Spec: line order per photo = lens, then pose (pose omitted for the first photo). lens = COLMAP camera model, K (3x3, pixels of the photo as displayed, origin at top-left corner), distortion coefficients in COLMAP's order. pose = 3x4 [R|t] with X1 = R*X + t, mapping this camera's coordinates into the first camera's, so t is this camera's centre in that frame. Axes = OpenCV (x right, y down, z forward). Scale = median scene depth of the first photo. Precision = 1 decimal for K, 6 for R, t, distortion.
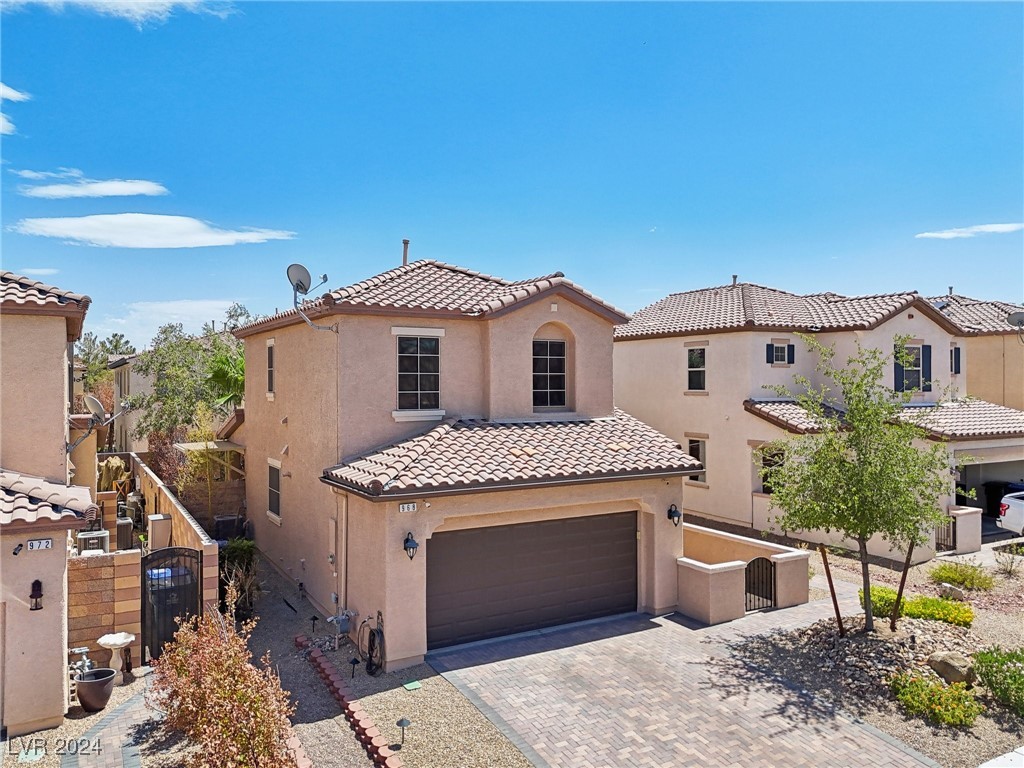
lens RADIAL K [[761.7, 0, 525.4], [0, 761.7, 383.5], [0, 0, 1]] dist [0.062938, -0.050667]
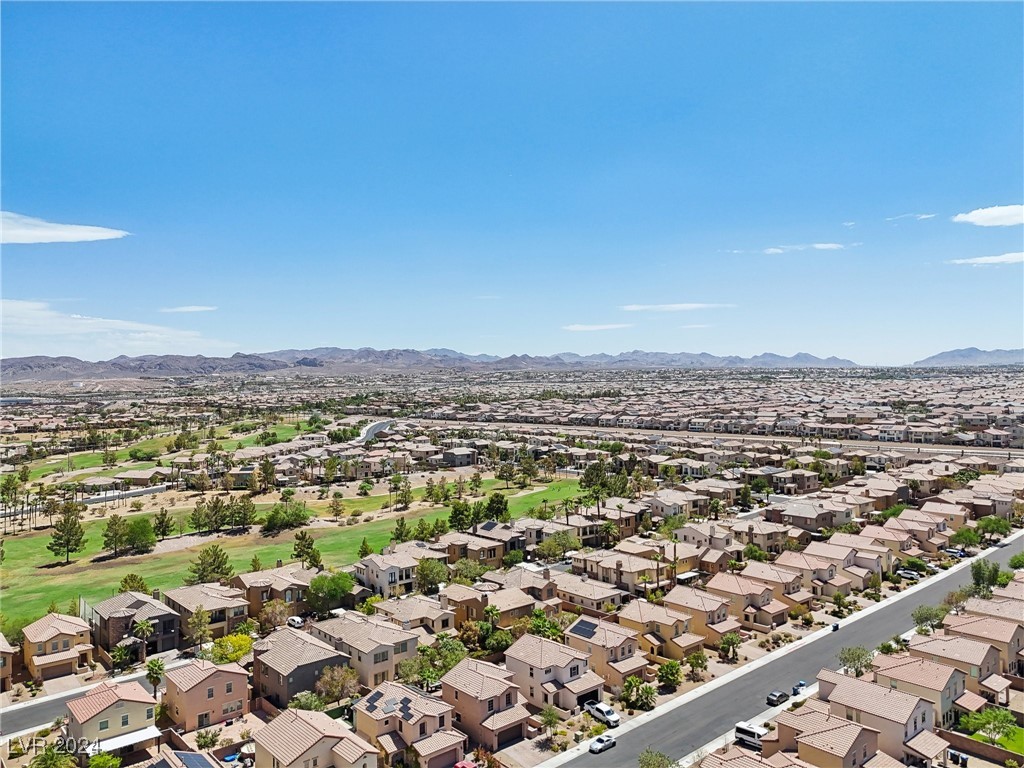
lens RADIAL K [[761.7, 0, 525.4], [0, 761.7, 383.5], [0, 0, 1]] dist [0.062938, -0.050667]
pose [[0.980411, -0.008398, 0.196783, -1.176468], [0.008009, 0.999964, 0.002770, -2.940389], [-0.196799, -0.001140, 0.980443, -5.871986]]
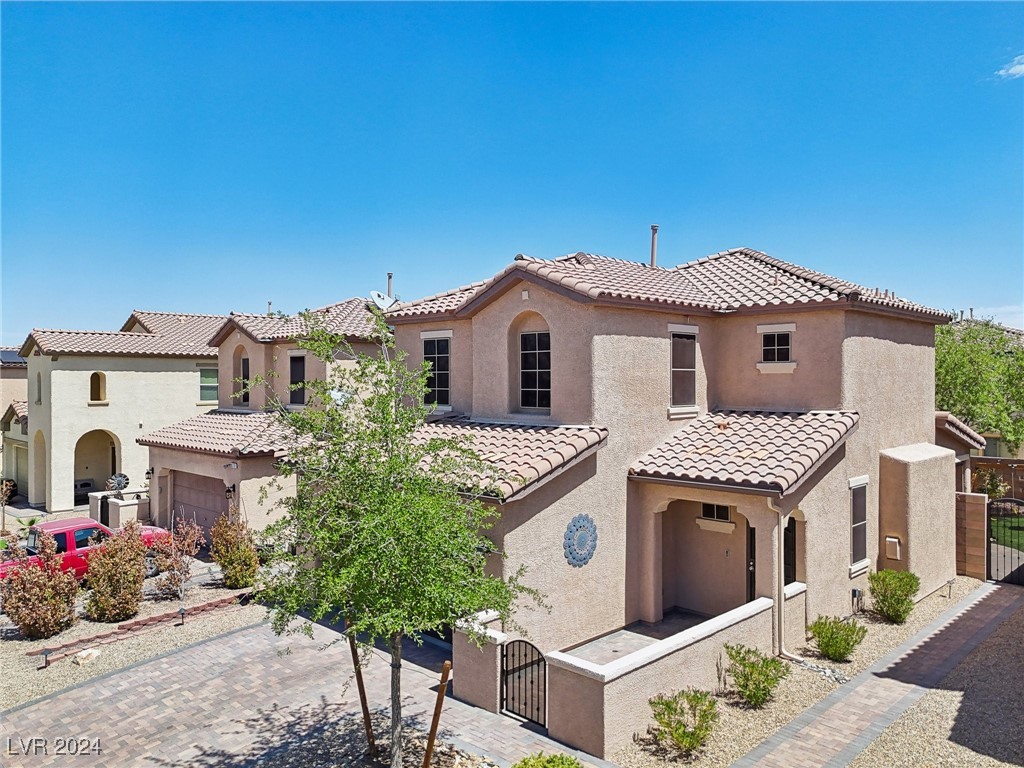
lens RADIAL K [[761.7, 0, 525.4], [0, 761.7, 383.5], [0, 0, 1]] dist [0.062938, -0.050667]
pose [[0.259699, 0.005626, -0.965673, 0.961930], [0.000338, 0.999982, 0.005917, -0.003187], [0.965689, -0.001863, 0.259693, 0.836309]]
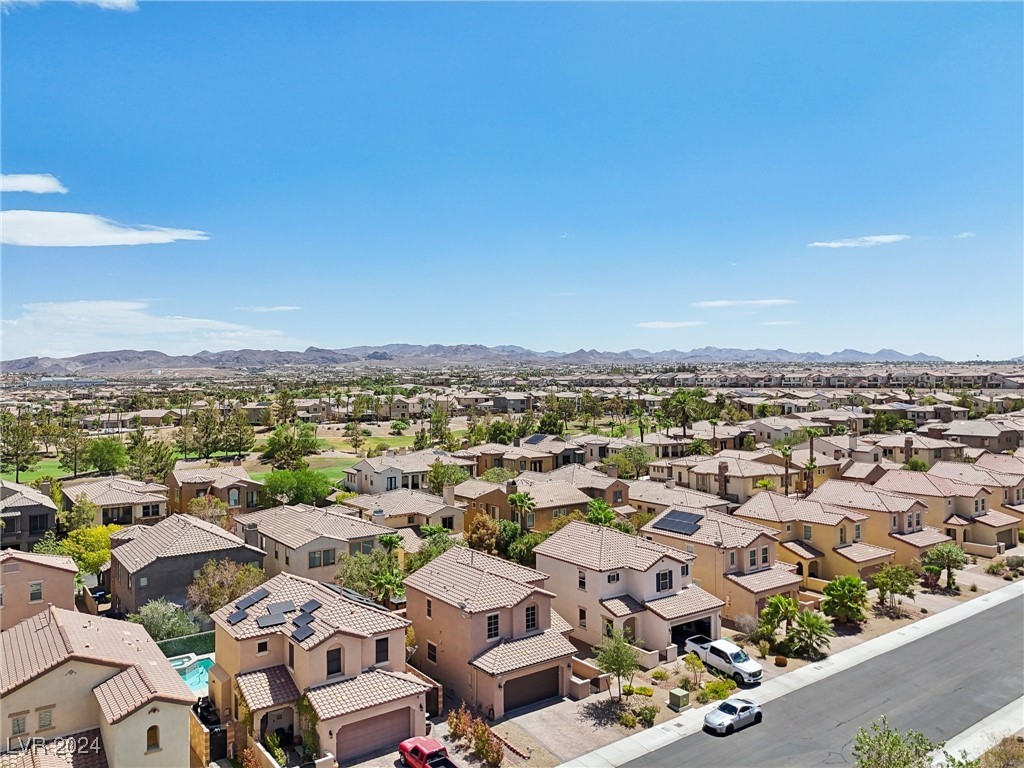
lens RADIAL K [[761.7, 0, 525.4], [0, 761.7, 383.5], [0, 0, 1]] dist [0.062938, -0.050667]
pose [[0.994138, -0.004005, 0.108044, -0.355413], [0.003685, 0.999988, 0.003159, -1.077872], [-0.108055, -0.002742, 0.994141, -2.318892]]
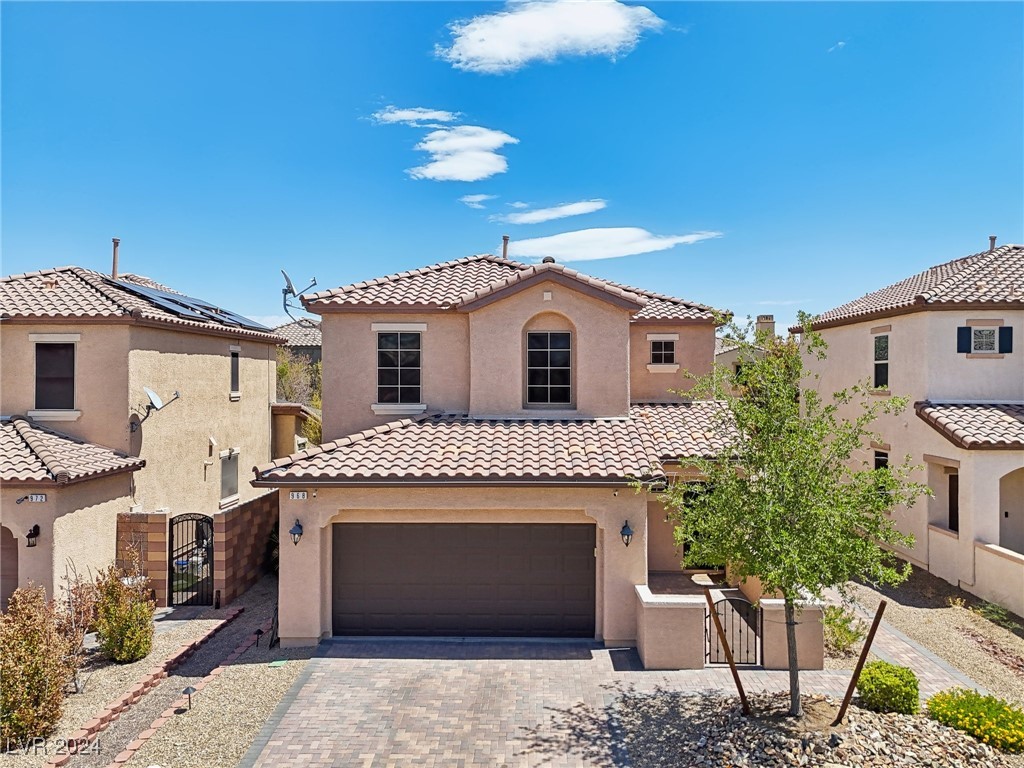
lens RADIAL K [[761.7, 0, 525.4], [0, 761.7, 383.5], [0, 0, 1]] dist [0.062938, -0.050667]
pose [[0.852024, 0.006064, -0.523468, 0.540265], [-0.003781, 0.999978, 0.005430, 0.001349], [0.523490, -0.002647, 0.852028, 0.216335]]
